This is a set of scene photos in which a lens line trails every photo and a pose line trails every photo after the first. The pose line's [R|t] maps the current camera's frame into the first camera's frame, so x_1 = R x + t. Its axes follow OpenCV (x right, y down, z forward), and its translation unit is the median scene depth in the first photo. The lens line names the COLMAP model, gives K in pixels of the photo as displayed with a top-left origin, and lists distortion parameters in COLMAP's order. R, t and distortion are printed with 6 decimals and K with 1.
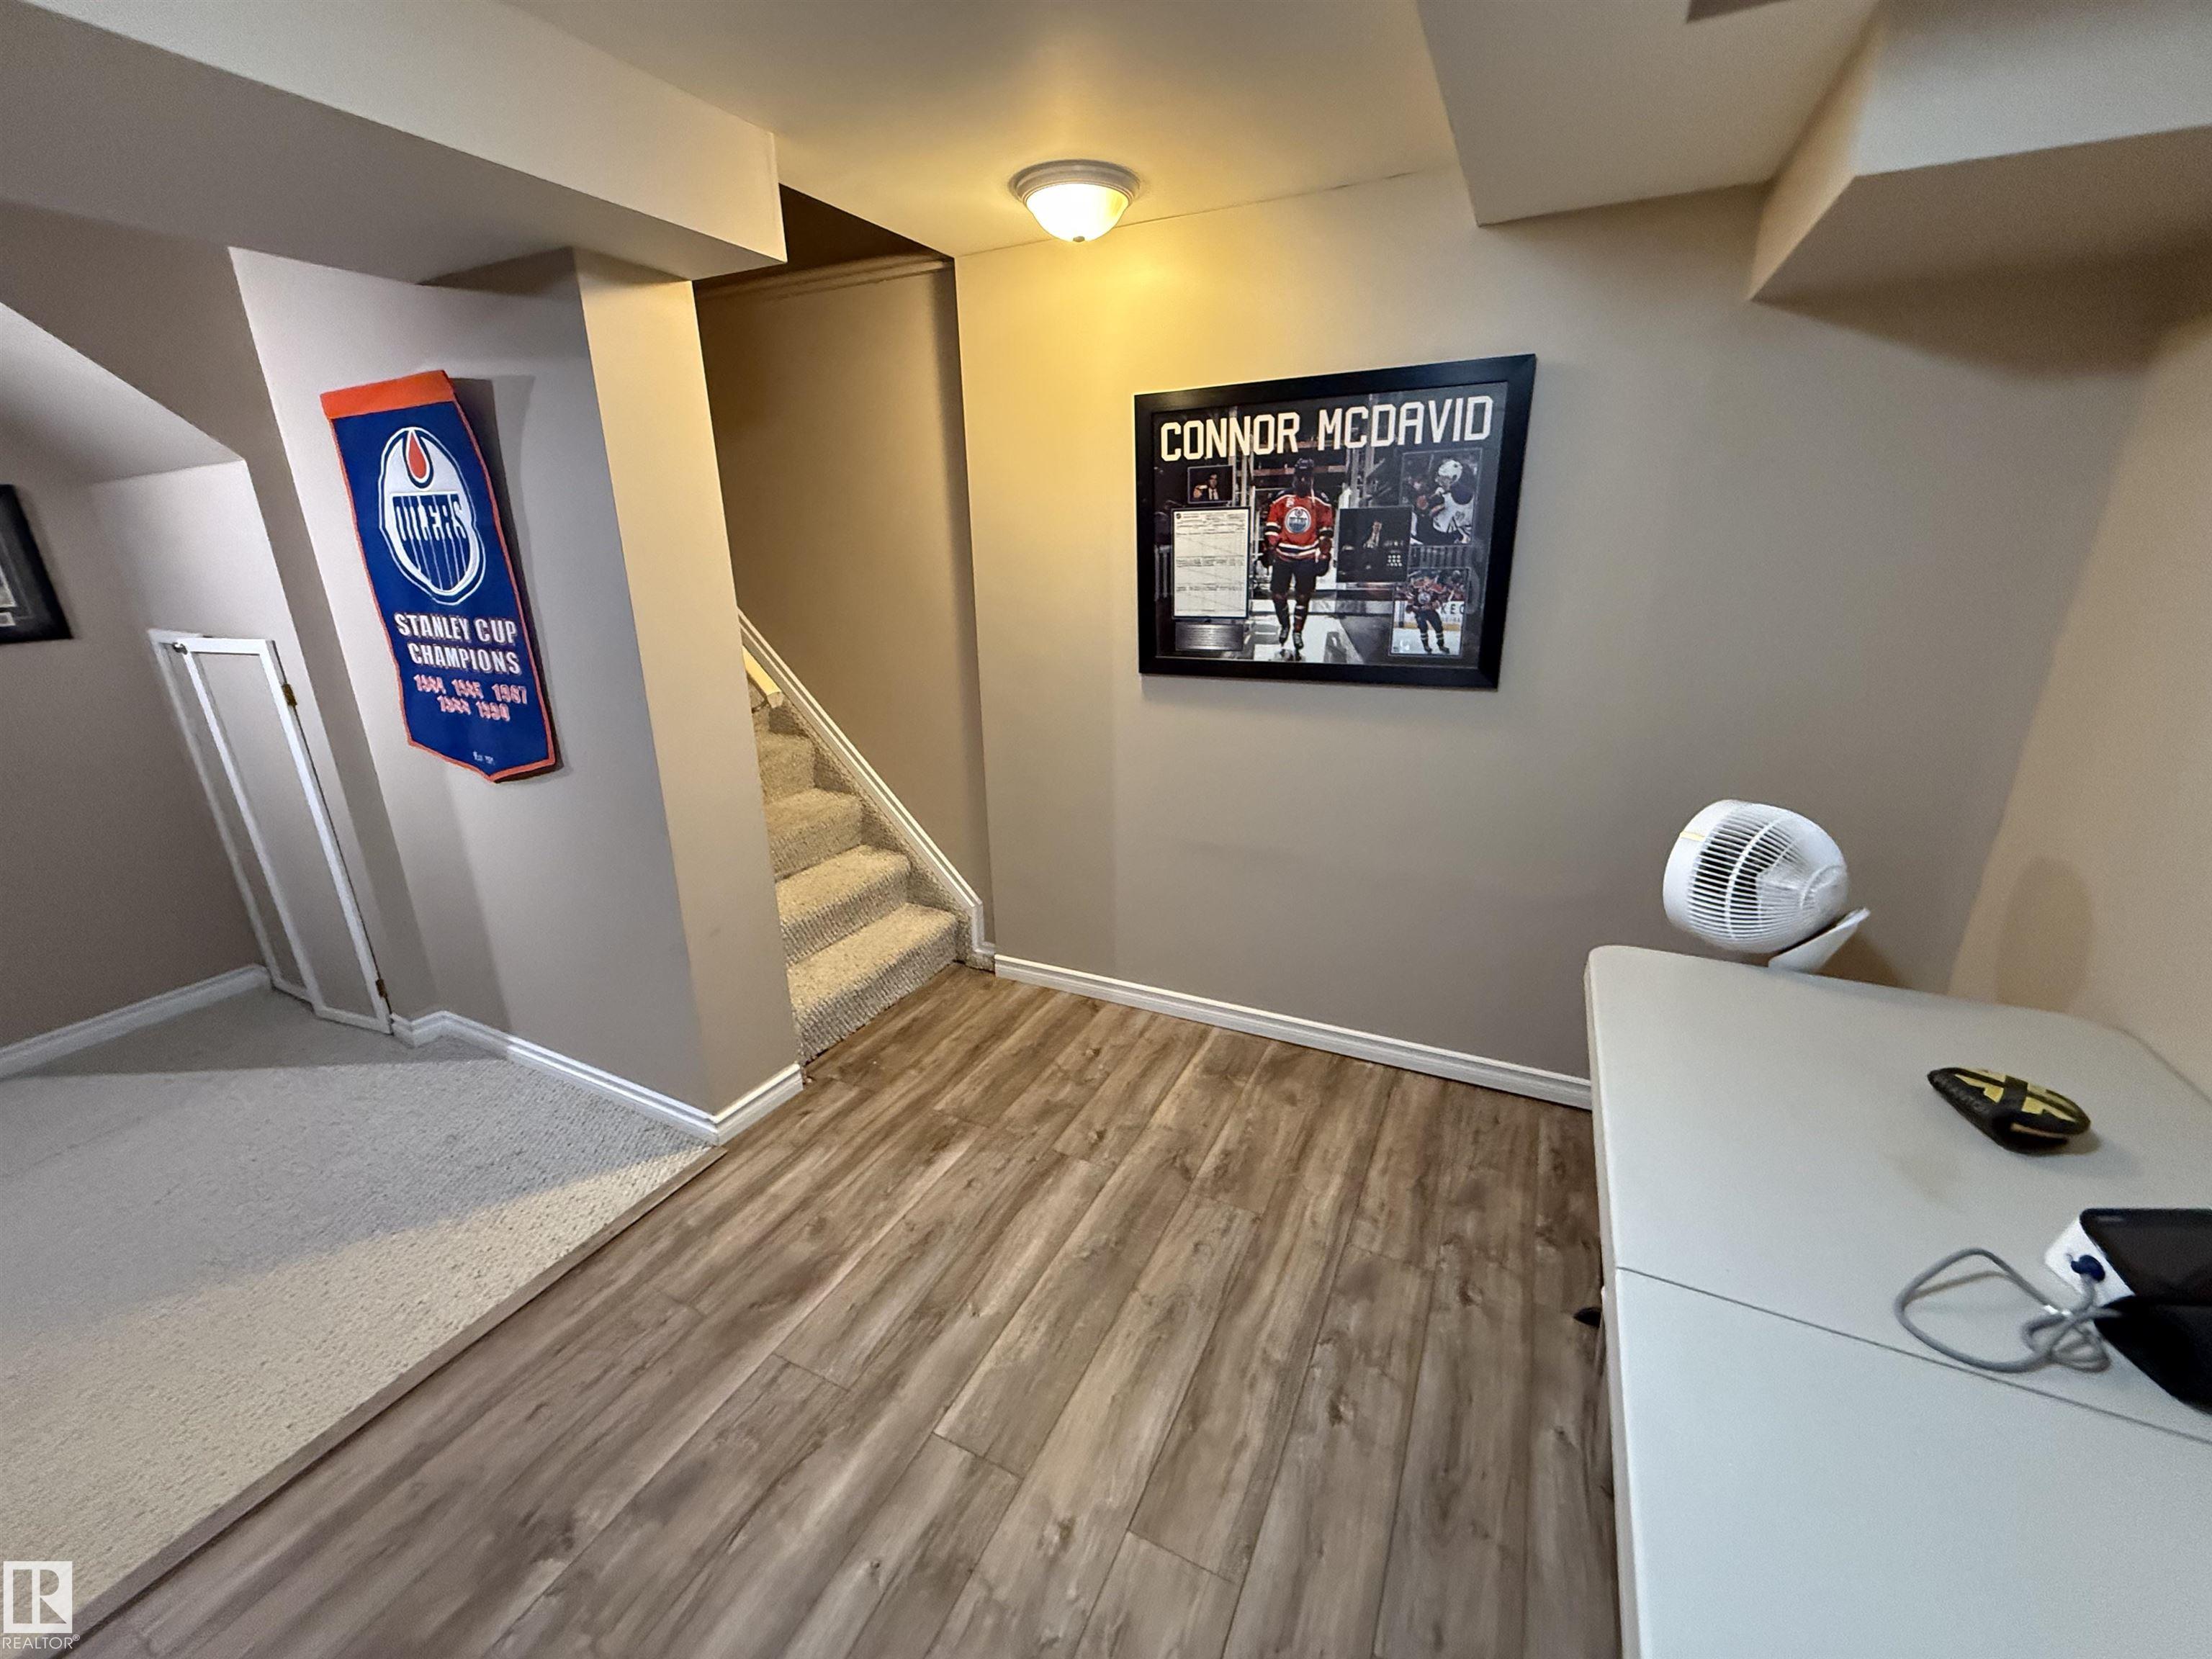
lens RADIAL K [[880.5, 0, 1100.2], [0, 880.5, 833.5], [0, 0, 1]] dist [0.002073, 0.000259]
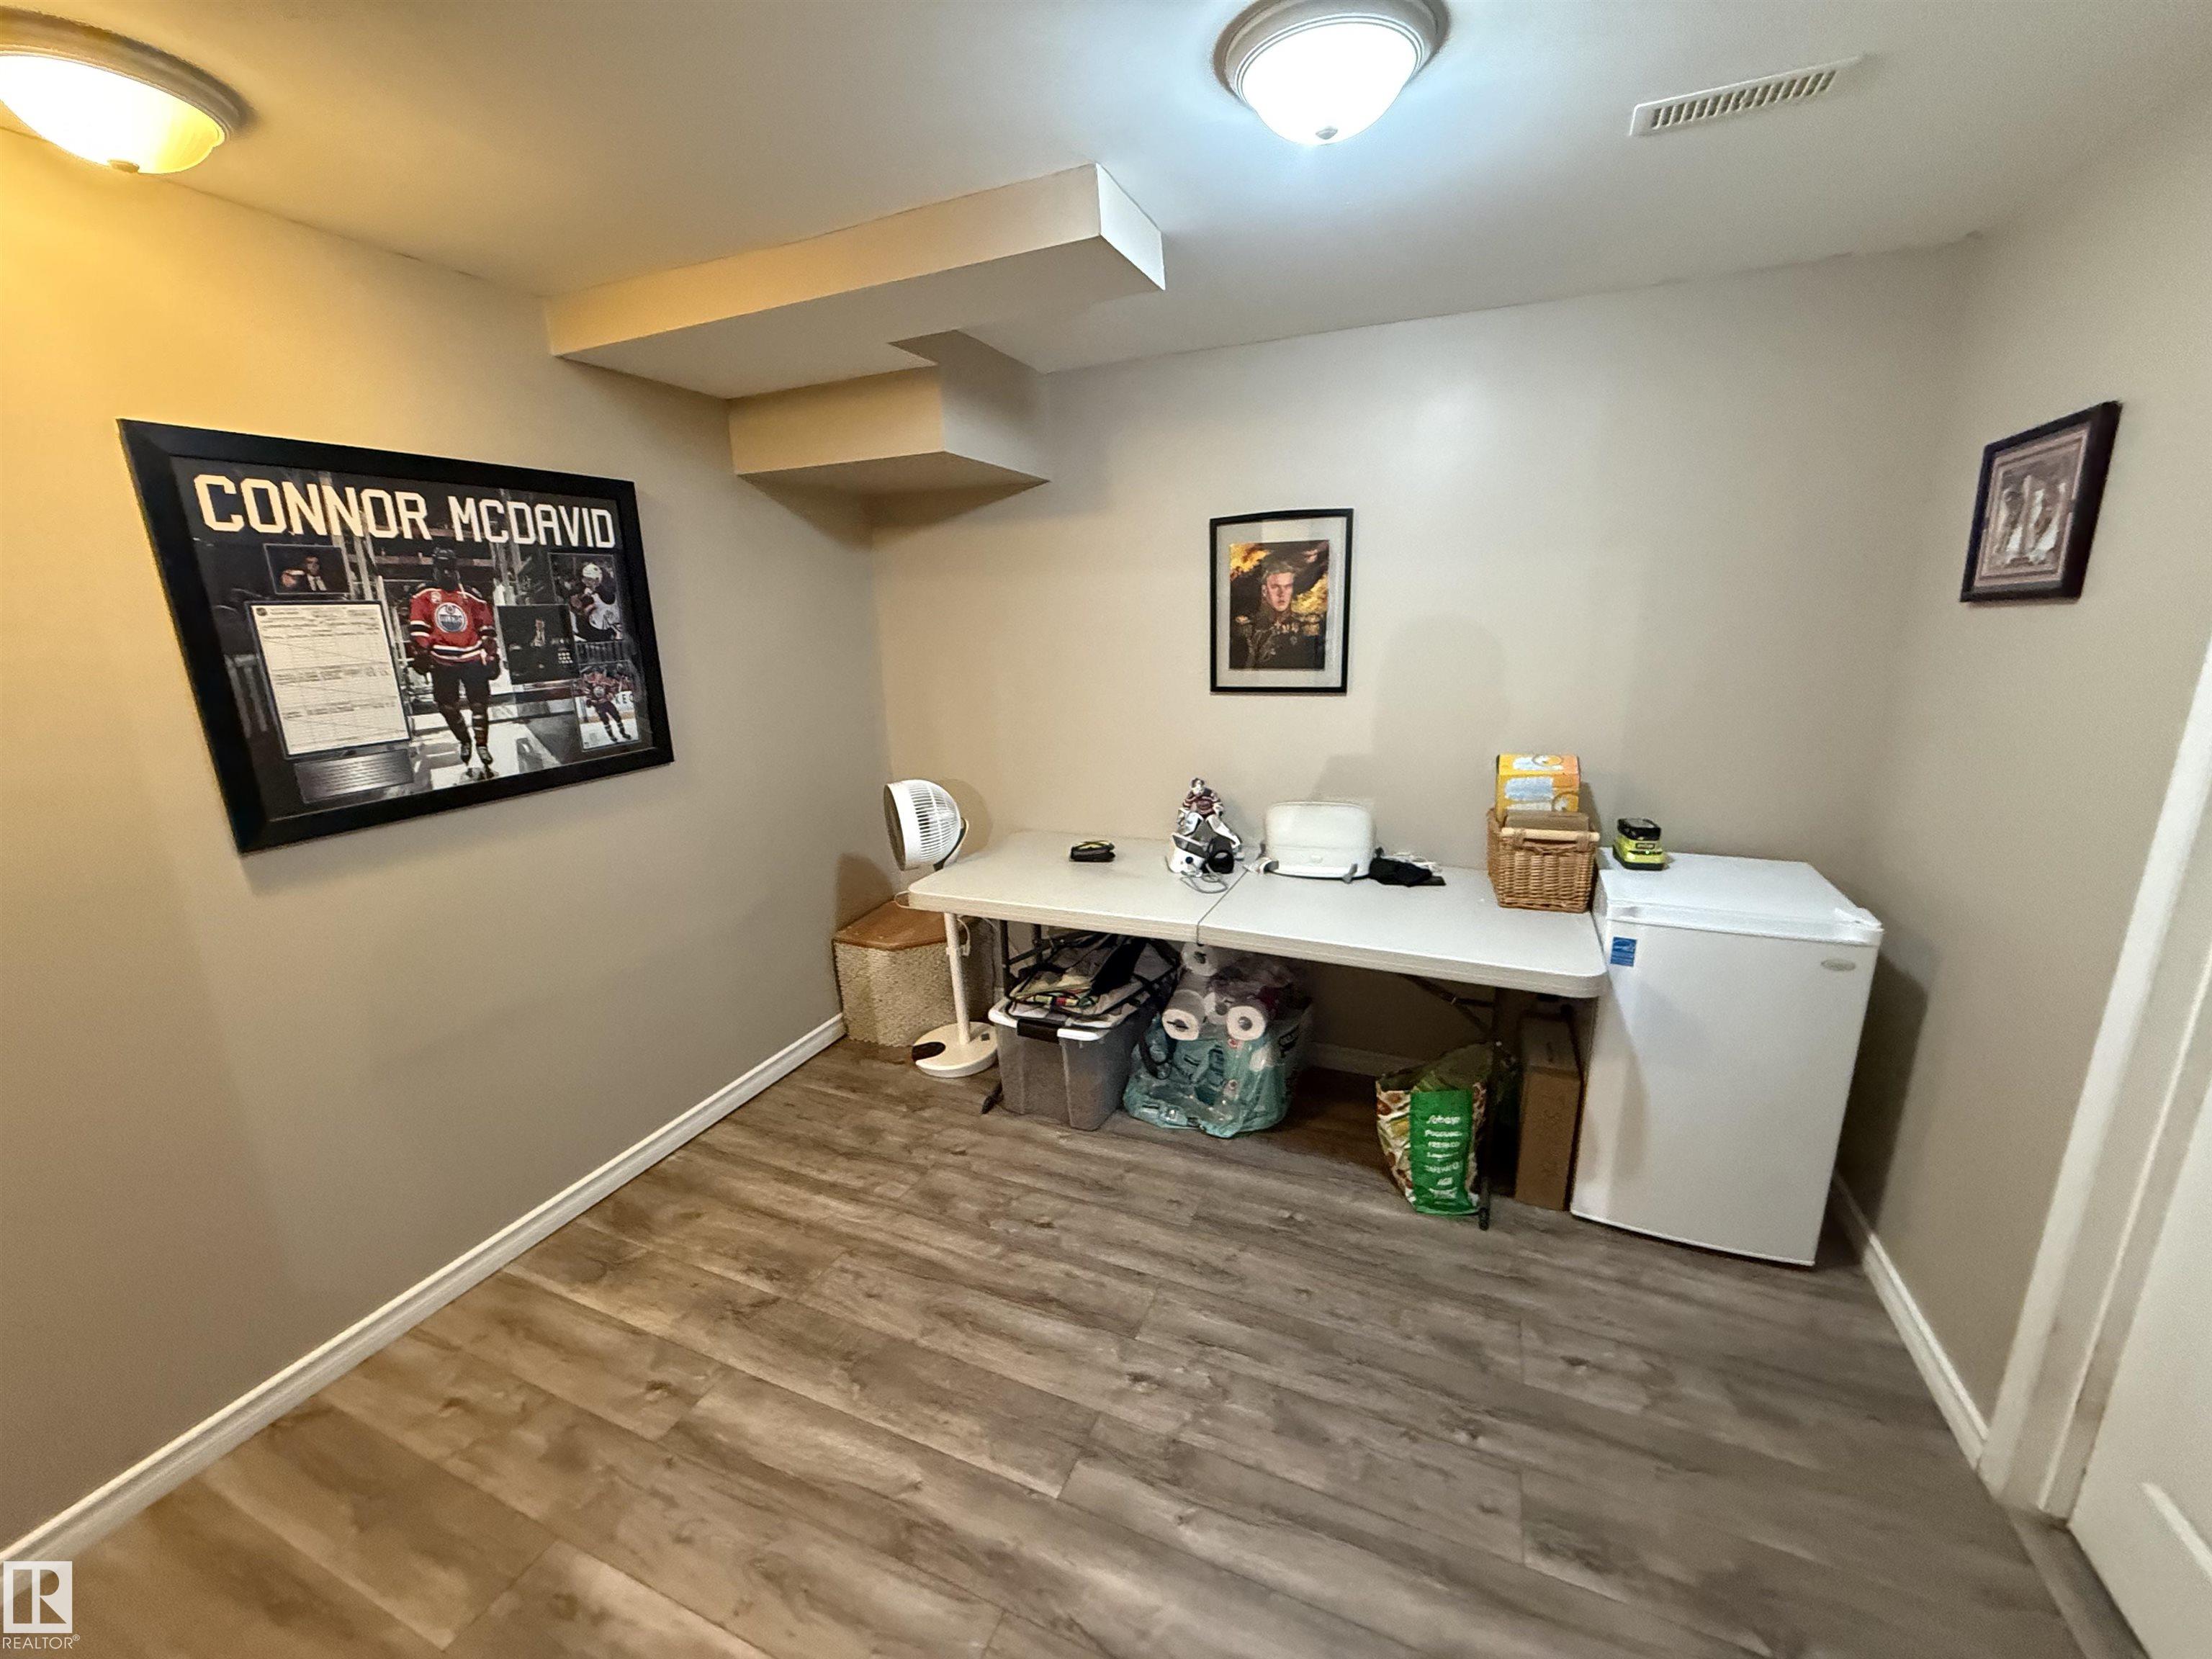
lens RADIAL K [[880.5, 0, 1101.9], [0, 880.5, 832.9], [0, 0, 1]] dist [0.002073, 0.000259]
pose [[-0.045408, -0.231784, 0.971707, -0.693498], [0.342634, 0.910092, 0.233098, -0.154353], [-0.938371, 0.343524, 0.038091, 0.461940]]
